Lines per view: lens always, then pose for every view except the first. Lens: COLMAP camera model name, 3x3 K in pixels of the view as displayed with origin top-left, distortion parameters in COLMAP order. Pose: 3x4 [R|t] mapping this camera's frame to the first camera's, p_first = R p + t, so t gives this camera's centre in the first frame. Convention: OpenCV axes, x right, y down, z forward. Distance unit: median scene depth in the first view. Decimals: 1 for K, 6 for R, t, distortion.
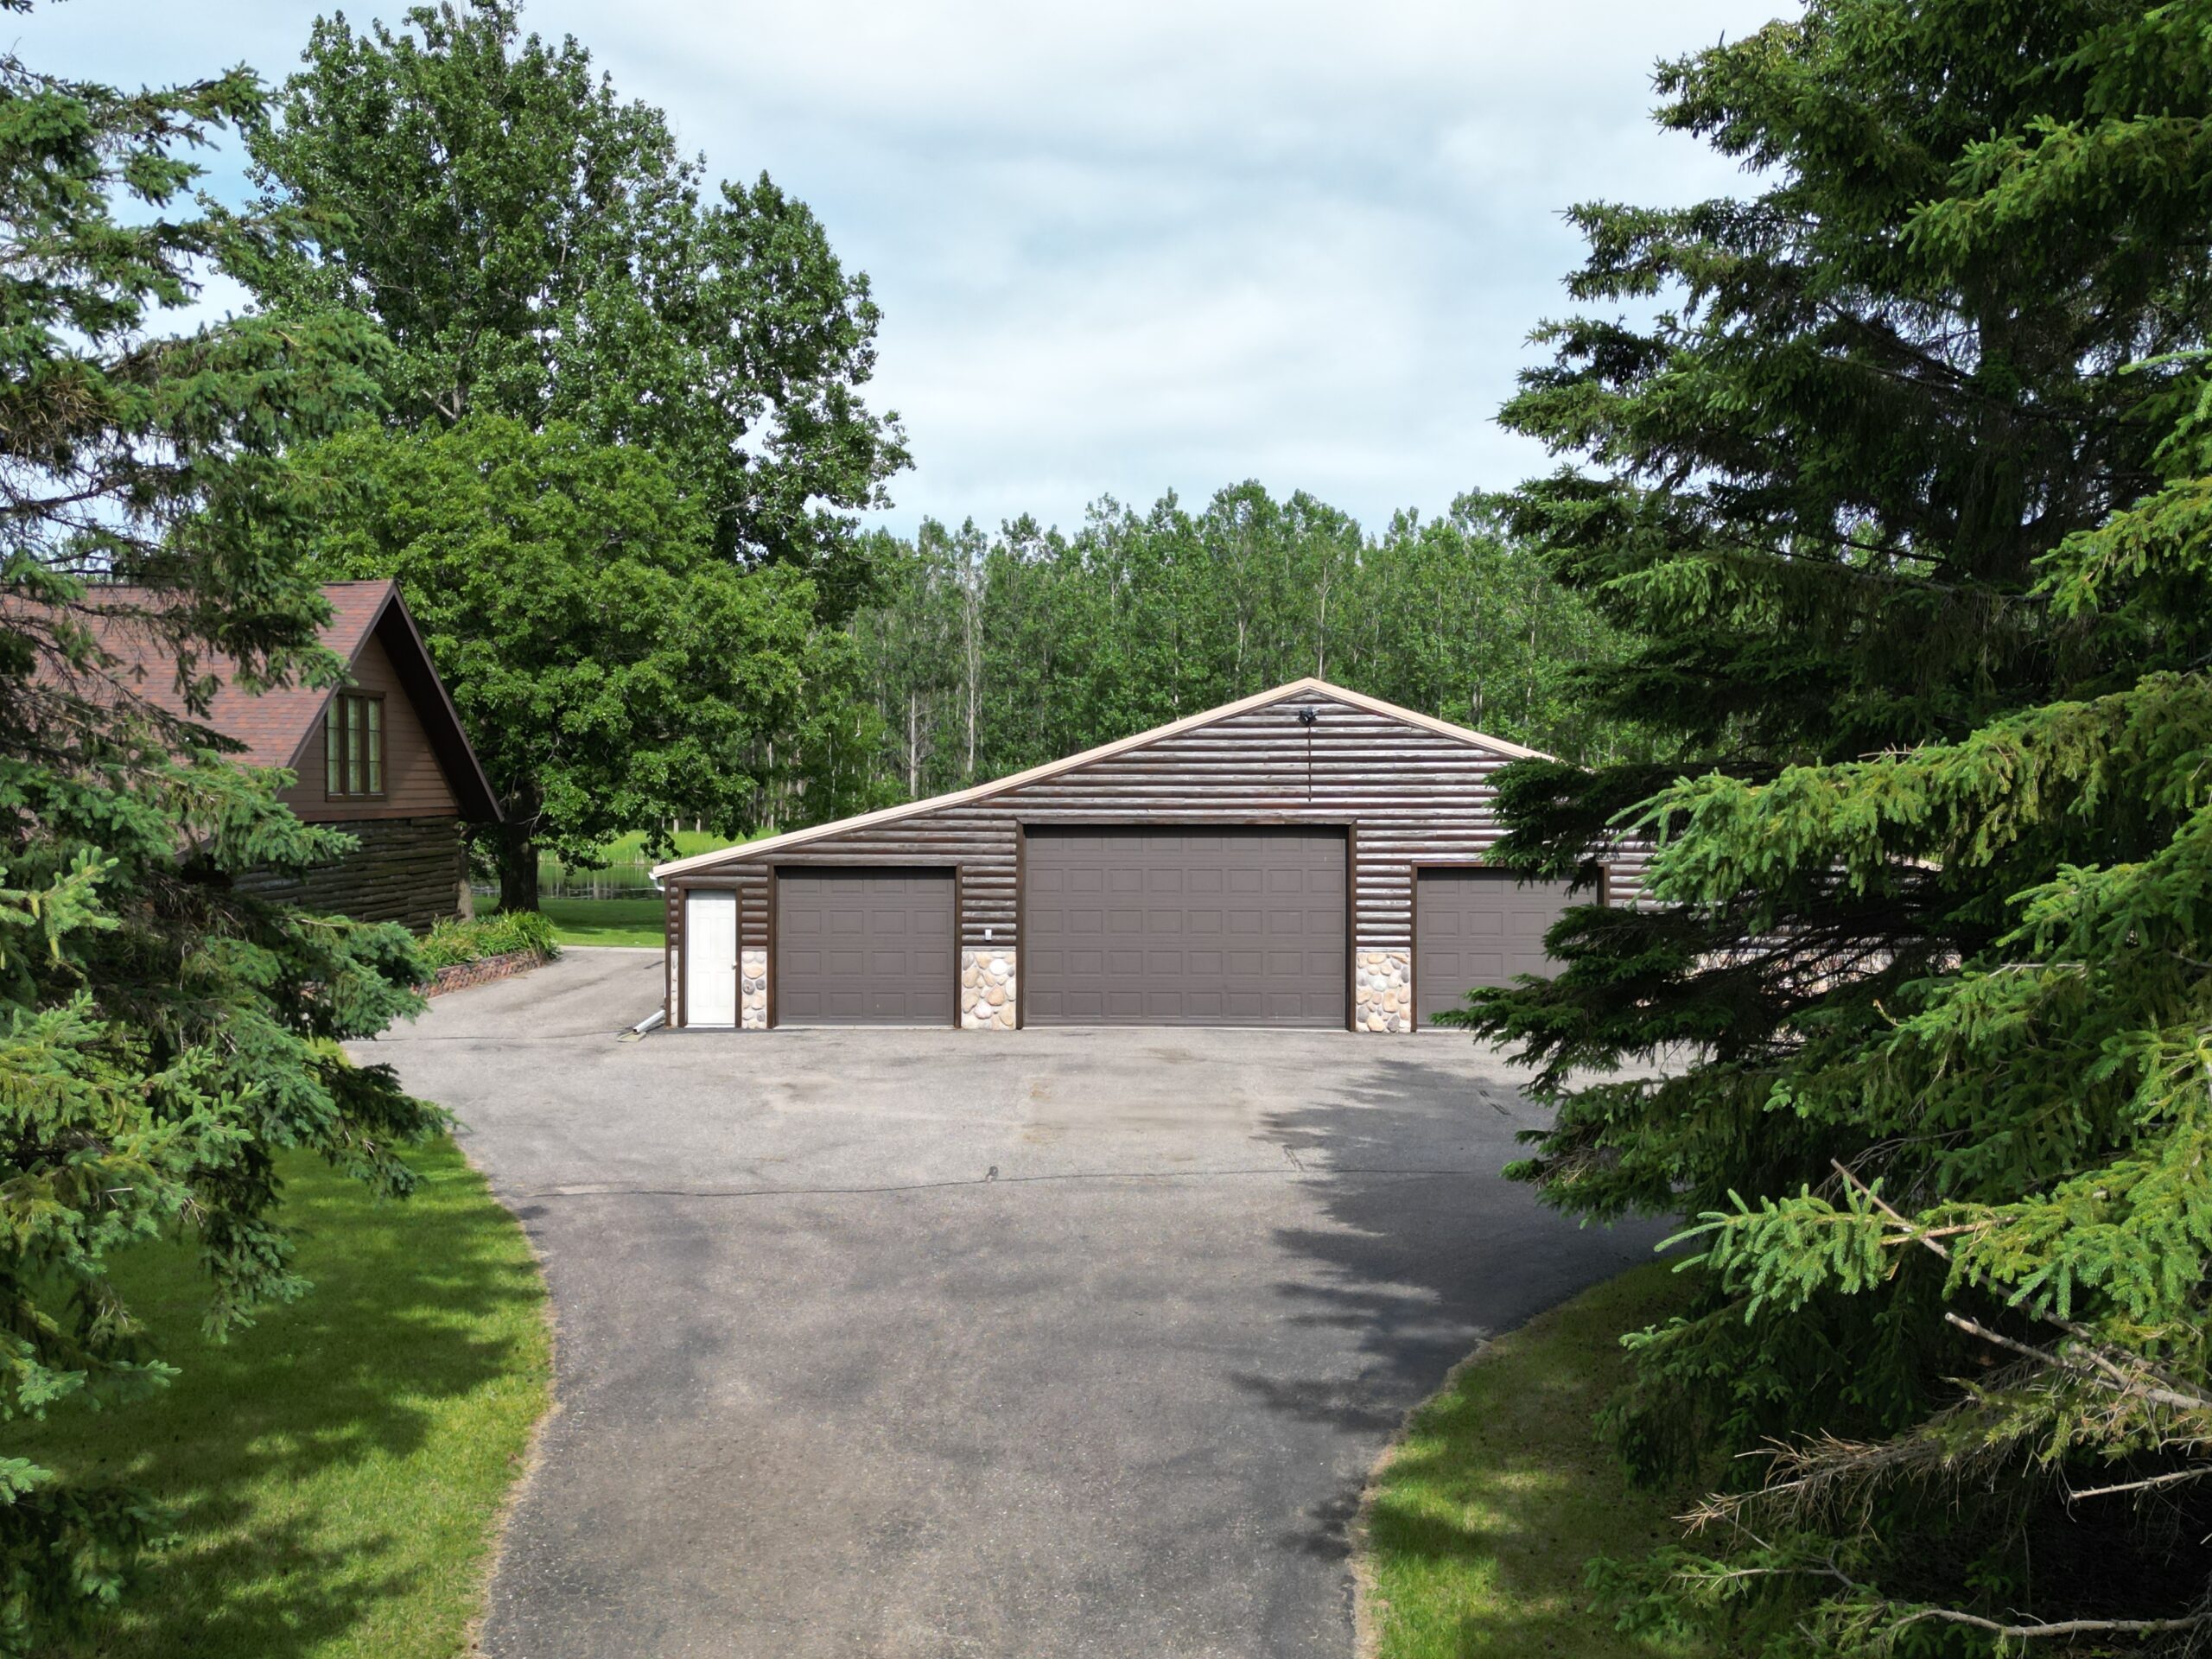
lens RADIAL K [[2094.1, 0, 1105.4], [0, 2094.1, 867.9], [0, 0, 1]] dist [-0.002565, -0.009171]
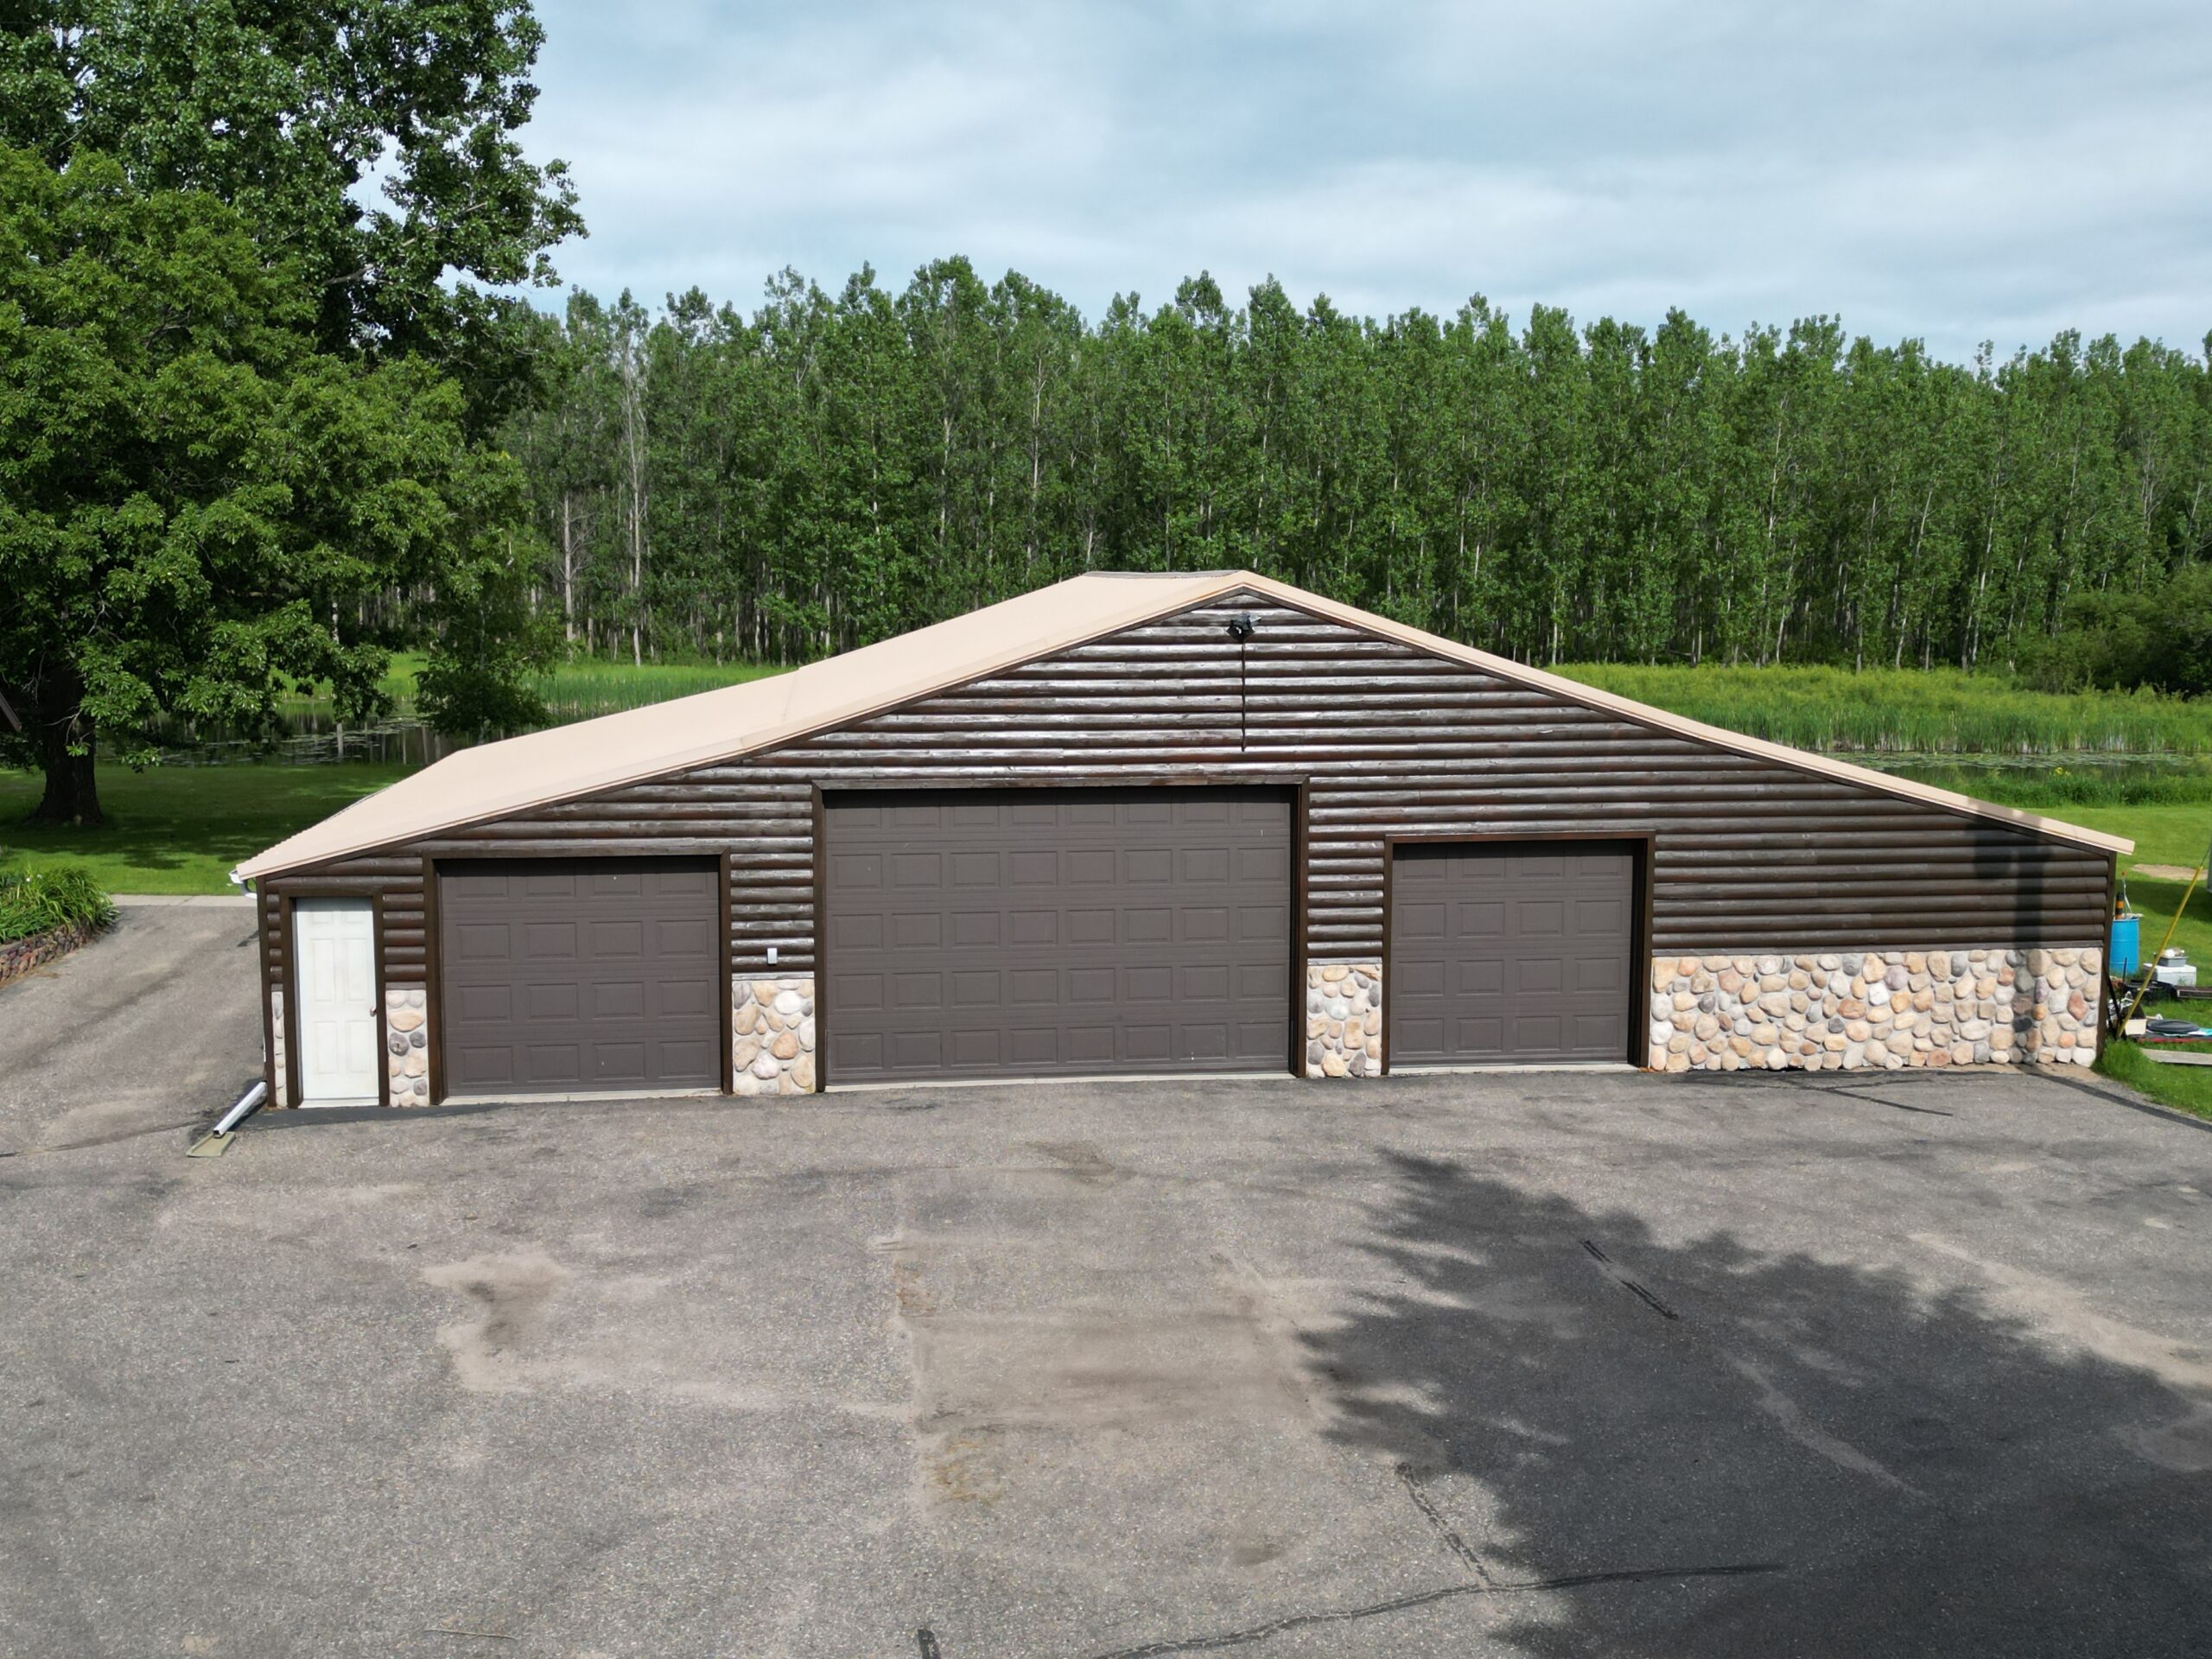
lens RADIAL K [[2121.6, 0, 1139.8], [0, 2121.6, 829.6], [0, 0, 1]] dist [-0.009699, -0.025430]
pose [[0.984043, -0.017478, 0.177069, -0.041909], [0.002824, 0.996573, 0.082675, -0.044844], [-0.177907, -0.080855, 0.980720, 0.225540]]
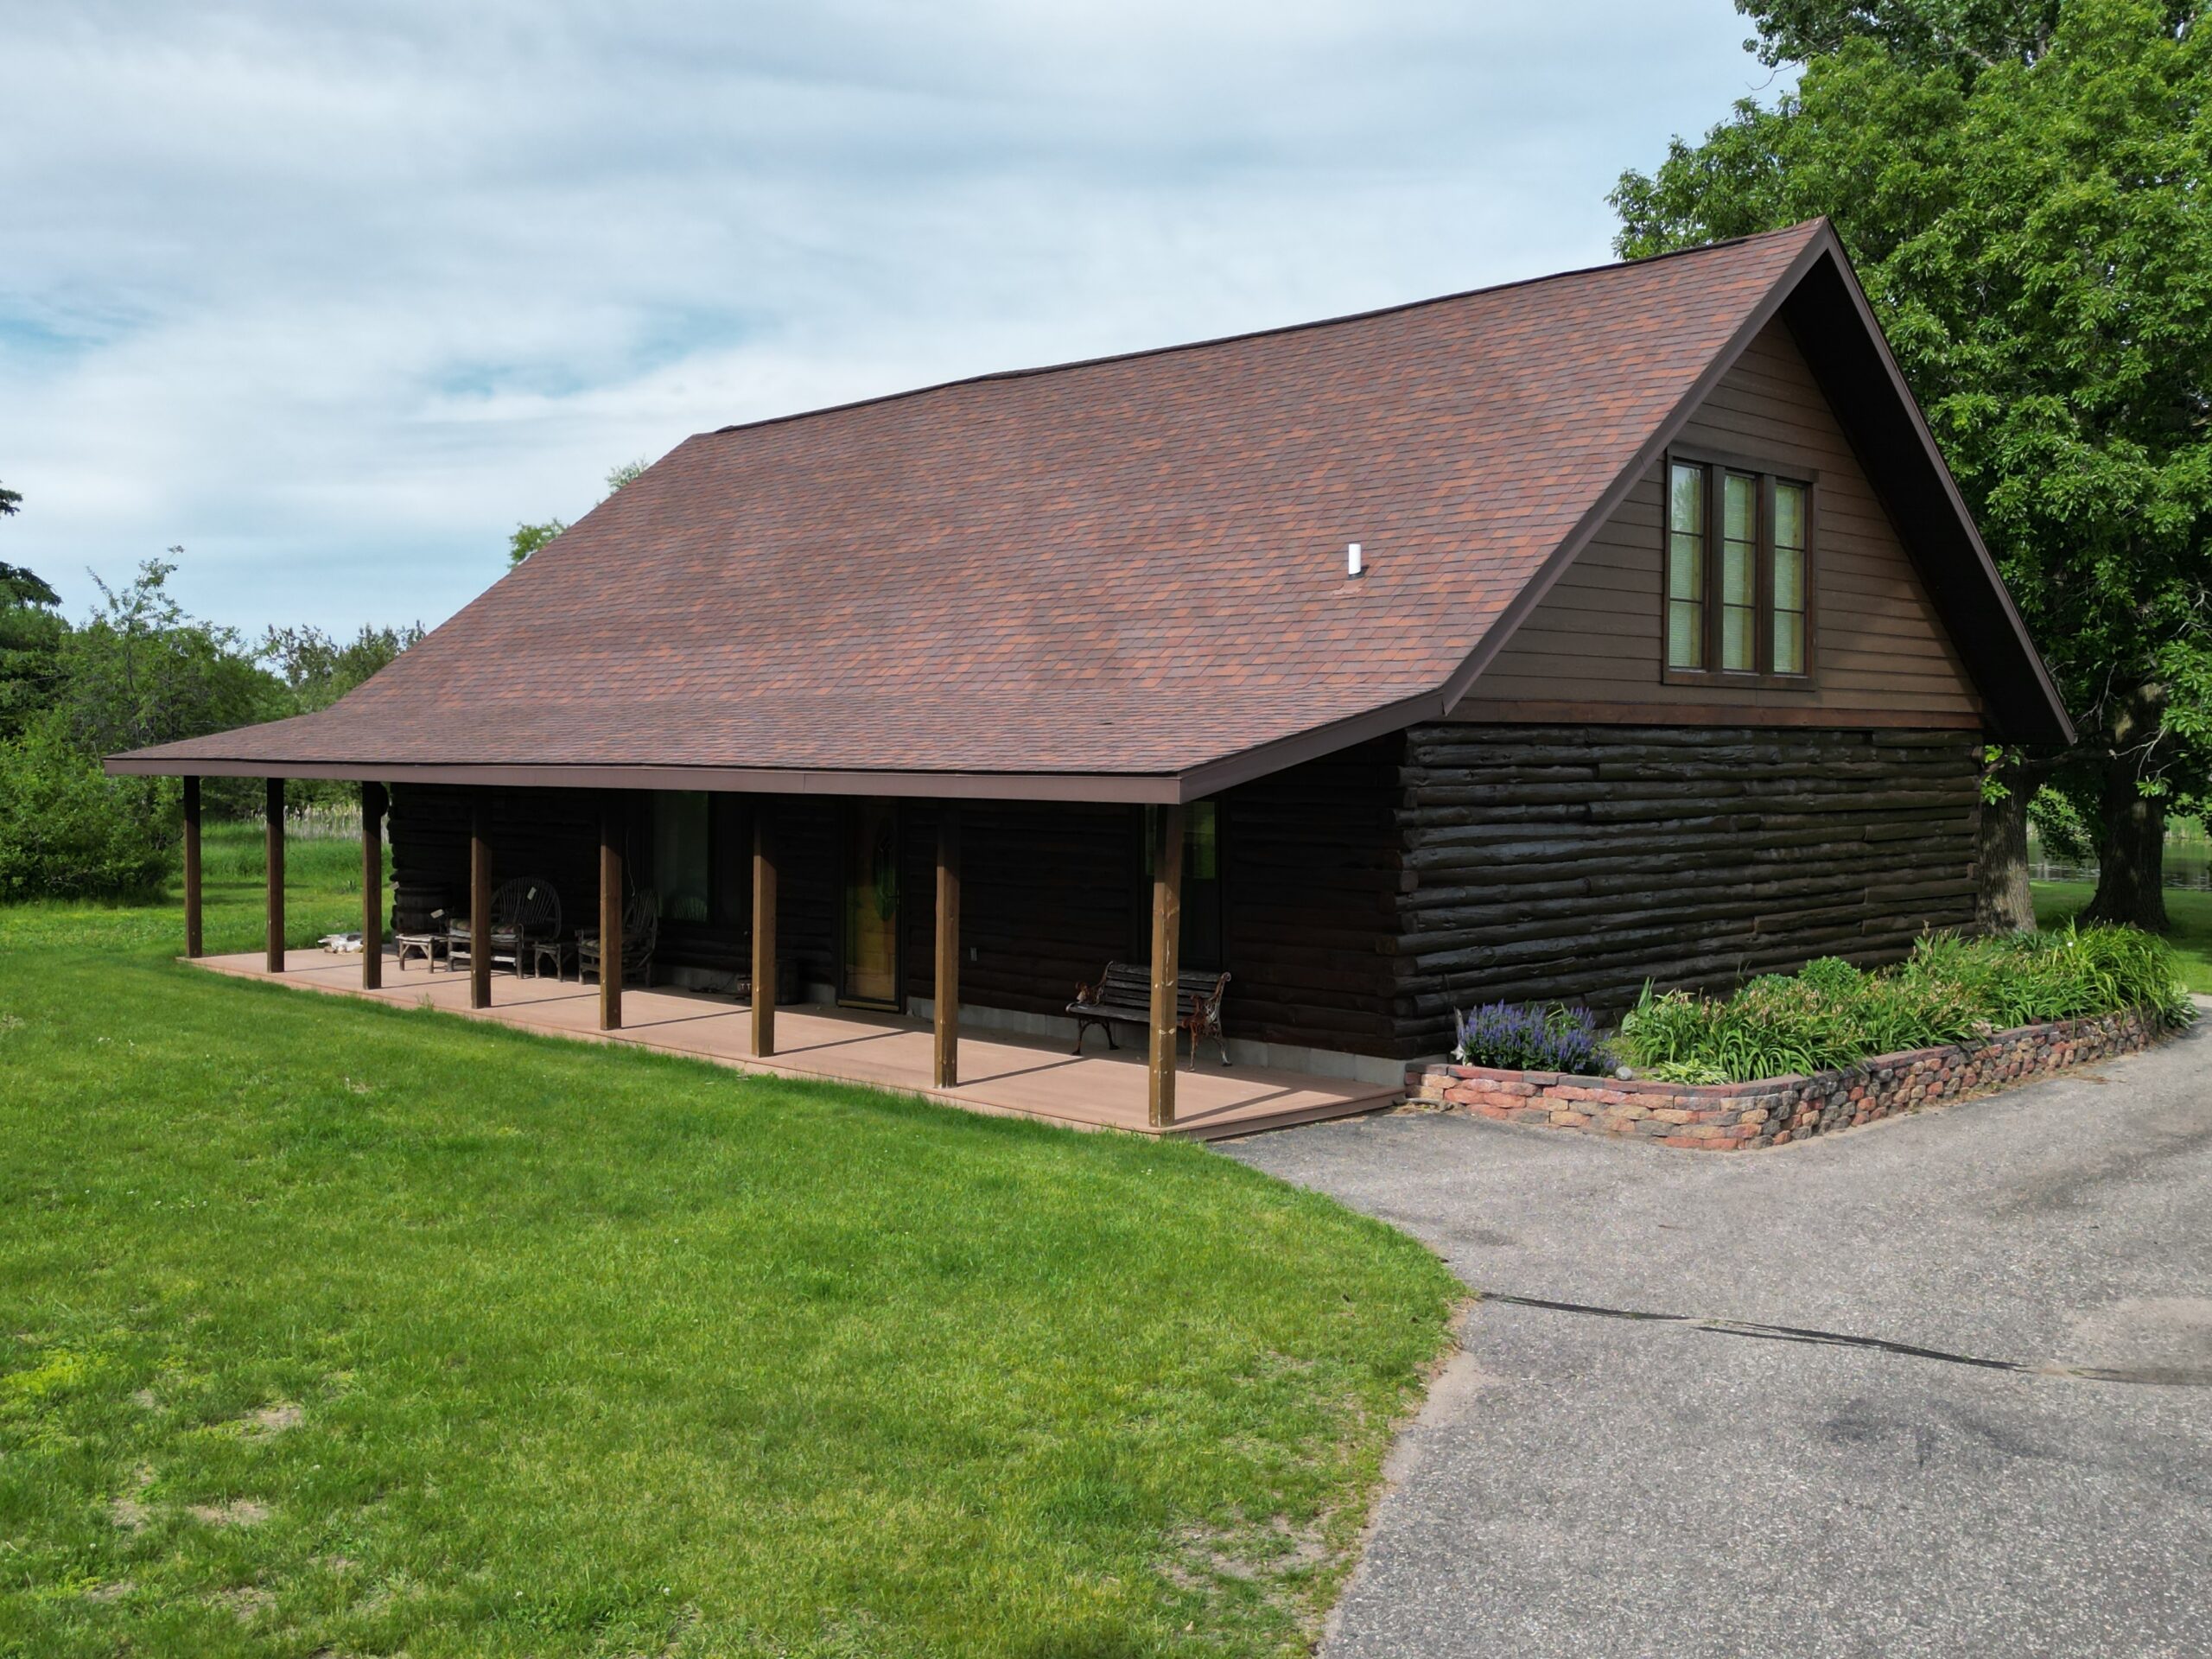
lens RADIAL K [[2094.1, 0, 1105.4], [0, 2094.1, 867.9], [0, 0, 1]] dist [-0.002565, -0.009171]
pose [[0.738800, 0.033515, -0.673091, -0.118022], [-0.024632, 0.999438, 0.022728, 0.001989], [0.673474, -0.000212, 0.739211, 0.460454]]
